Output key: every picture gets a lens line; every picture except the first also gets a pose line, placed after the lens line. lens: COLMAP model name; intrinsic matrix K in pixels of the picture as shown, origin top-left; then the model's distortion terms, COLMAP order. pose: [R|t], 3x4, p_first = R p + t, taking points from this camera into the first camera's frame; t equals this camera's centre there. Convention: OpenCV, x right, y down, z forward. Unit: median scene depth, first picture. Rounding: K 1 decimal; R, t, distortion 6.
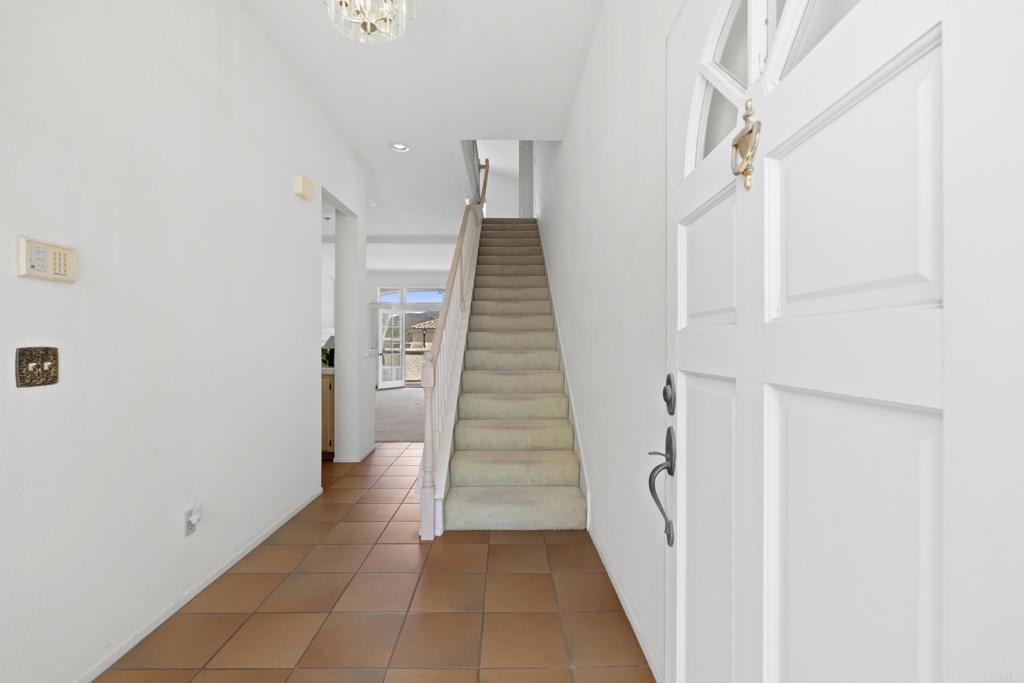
lens RADIAL K [[445.6, 0, 511.8], [0, 445.6, 343.3], [0, 0, 1]] dist [-0.008121, 0.000041]
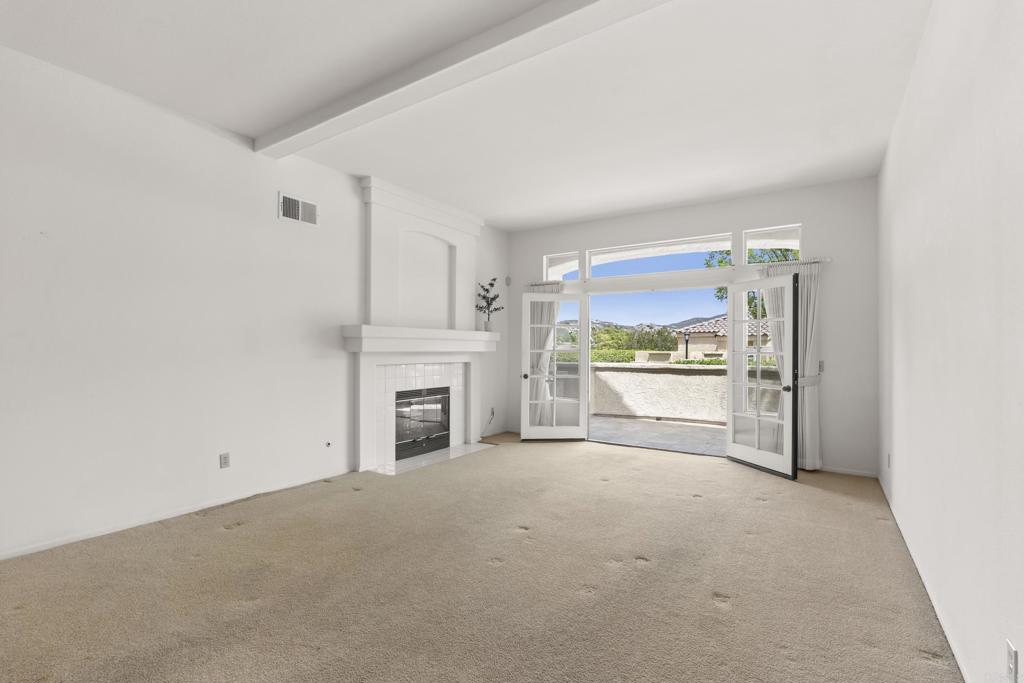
lens RADIAL K [[466.3, 0, 510.3], [0, 466.3, 345.8], [0, 0, 1]] dist [-0.001624, -0.000263]
pose [[0.820968, -0.003730, -0.570962, -0.002640], [-0.001622, 0.999959, -0.008865, -0.025445], [0.570972, 0.008204, 0.820929, 1.693209]]
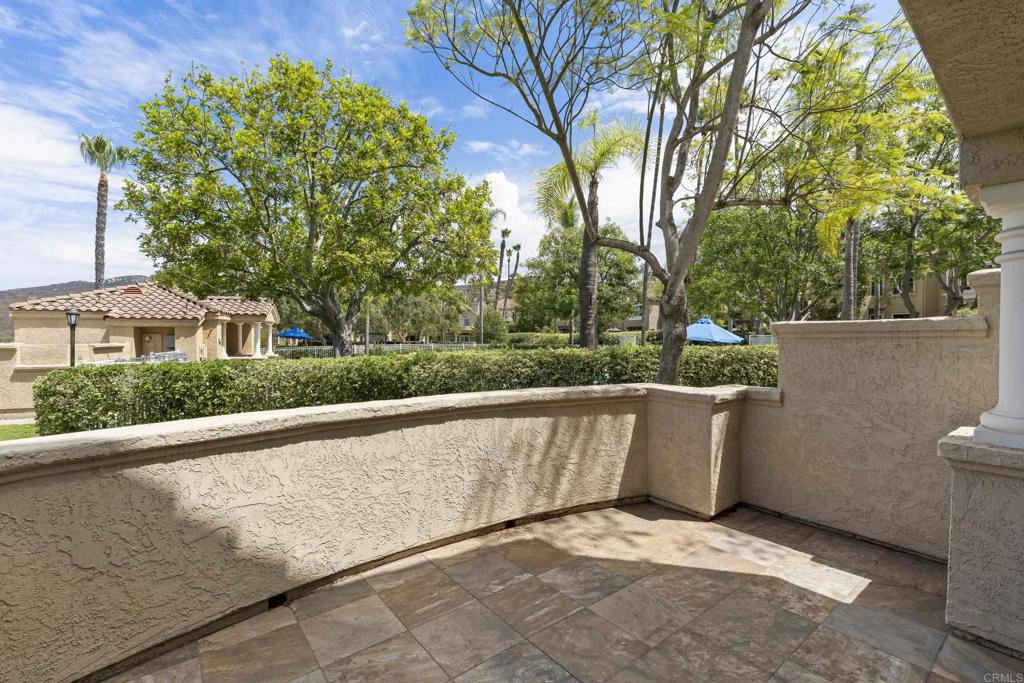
lens RADIAL K [[448.7, 0, 513.6], [0, 448.7, 340.4], [0, 0, 1]] dist [-0.003000, 0.000240]
pose [[0.794611, -0.004322, 0.607104, -0.999335], [-0.002312, 0.999946, 0.010144, -0.080600], [-0.607115, -0.009464, 0.794558, 3.585598]]
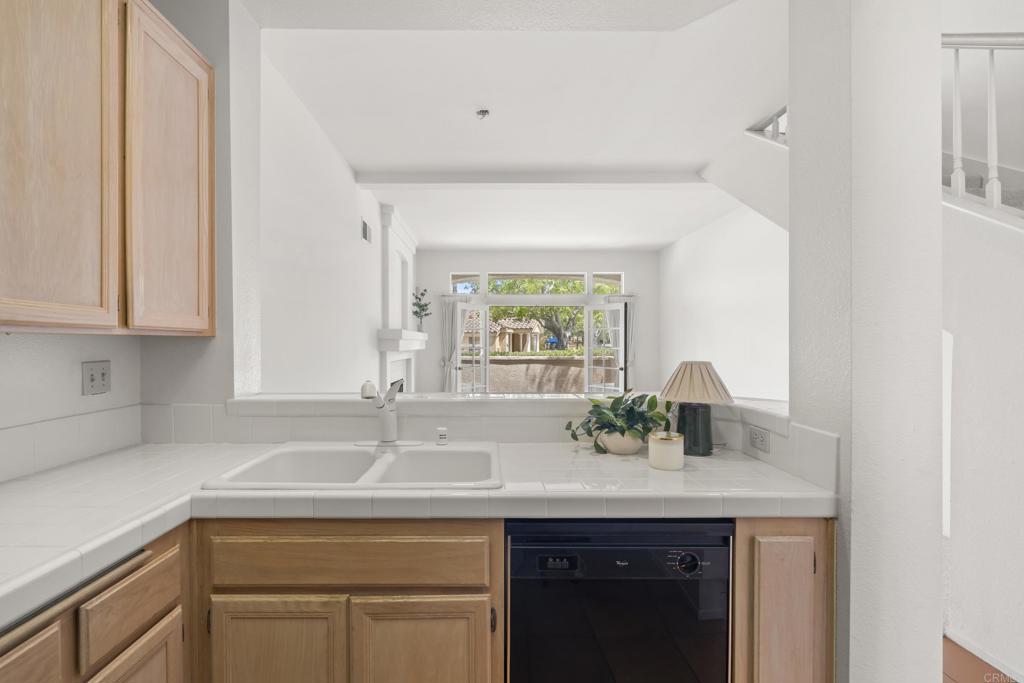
lens RADIAL K [[456.6, 0, 490.8], [0, 456.6, 344.8], [0, 0, 1]] dist [-0.002026, -0.000349]
pose [[0.999894, -0.004578, -0.013849, -0.770378], [0.004629, 0.999983, 0.003596, -0.046019], [0.013832, -0.003659, 0.999898, 0.943563]]
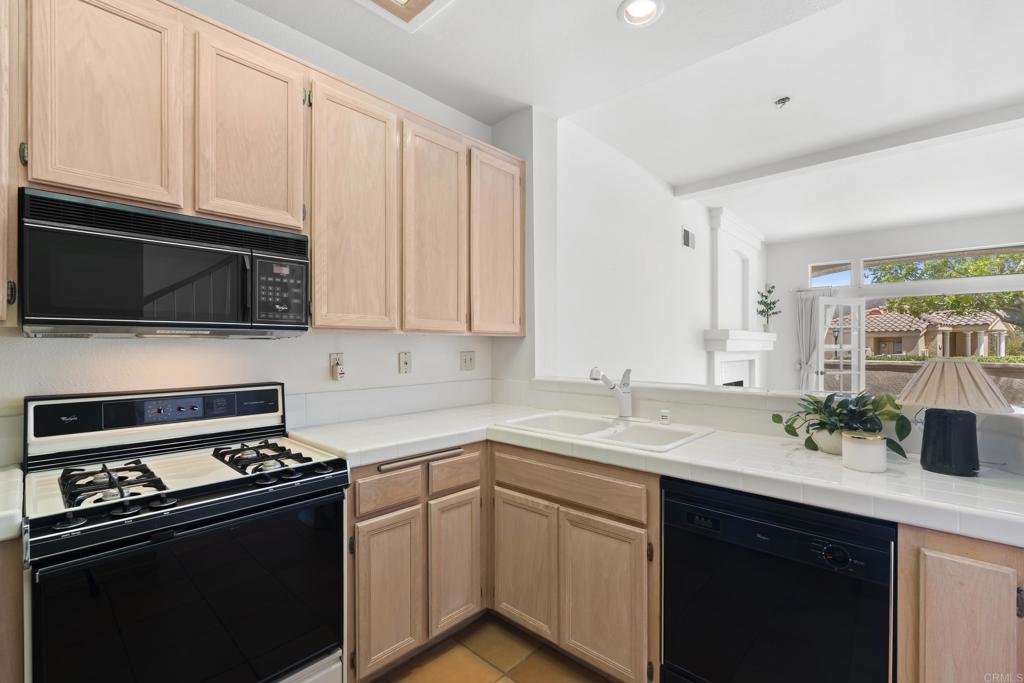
lens RADIAL K [[451.8, 0, 513.3], [0, 451.8, 344.1], [0, 0, 1]] dist [-0.003080, -0.000406]
pose [[0.724469, -0.006919, -0.689272, -0.562286], [0.003299, 0.999973, -0.006571, -0.037076], [0.689299, 0.002486, 0.724473, 0.874123]]
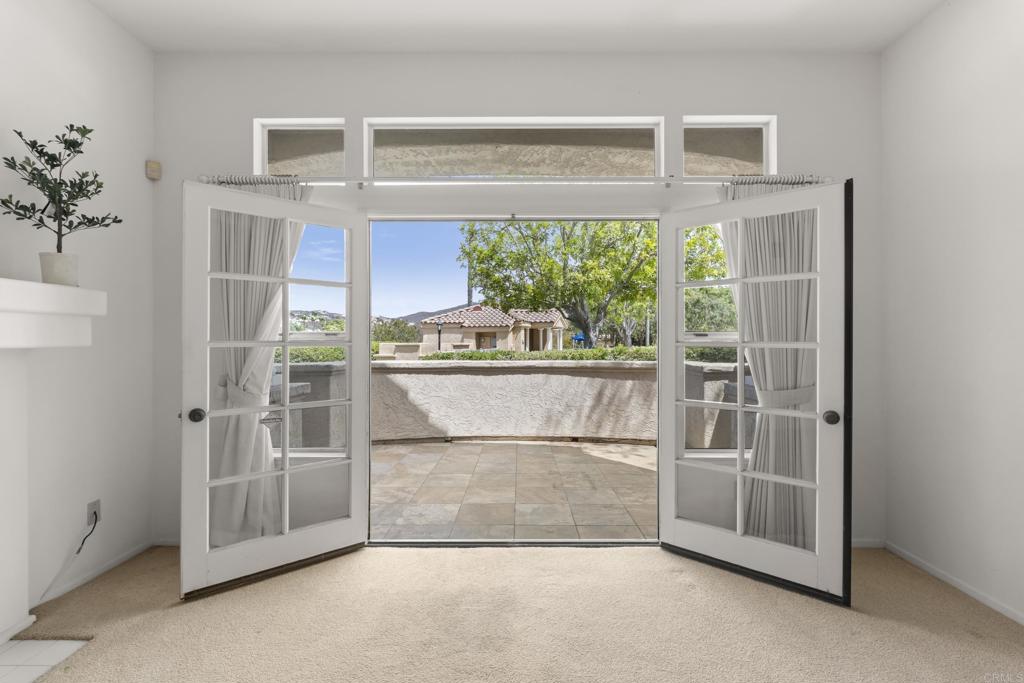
lens RADIAL K [[449.7, 0, 517.9], [0, 449.7, 340.3], [0, 0, 1]] dist [-0.001073, 0.000093]
pose [[0.999838, -0.004539, -0.017393, -0.534899], [0.004503, 0.999988, -0.002117, -0.023889], [0.017403, 0.002038, 0.999846, 2.605572]]
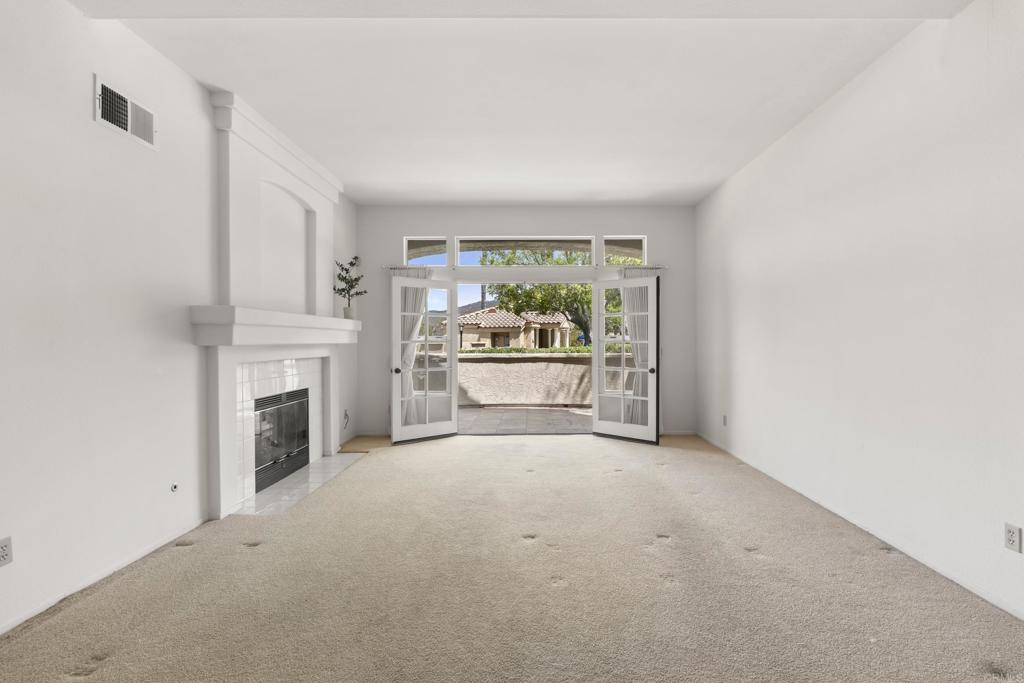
lens RADIAL K [[455.3, 0, 531.1], [0, 455.3, 341.1], [0, 0, 1]] dist [-0.001648, 0.000061]
pose [[0.999895, -0.006774, -0.012804, -0.511182], [0.006803, 0.999974, 0.002217, -0.025332], [0.012789, -0.002304, 0.999916, 1.653439]]
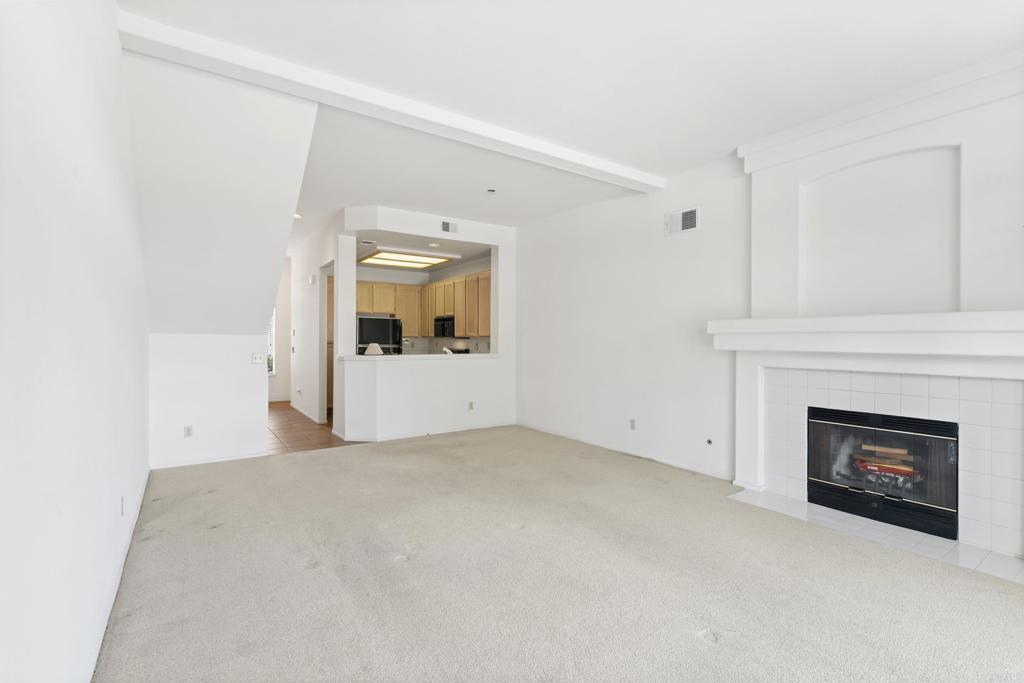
lens RADIAL K [[466.3, 0, 510.3], [0, 466.3, 345.8], [0, 0, 1]] dist [-0.001624, -0.000263]
pose [[-0.832416, 0.003264, -0.554141, 0.015246], [-0.004838, 0.999902, 0.013157, -0.043765], [0.554130, 0.013633, -0.832319, 3.274651]]
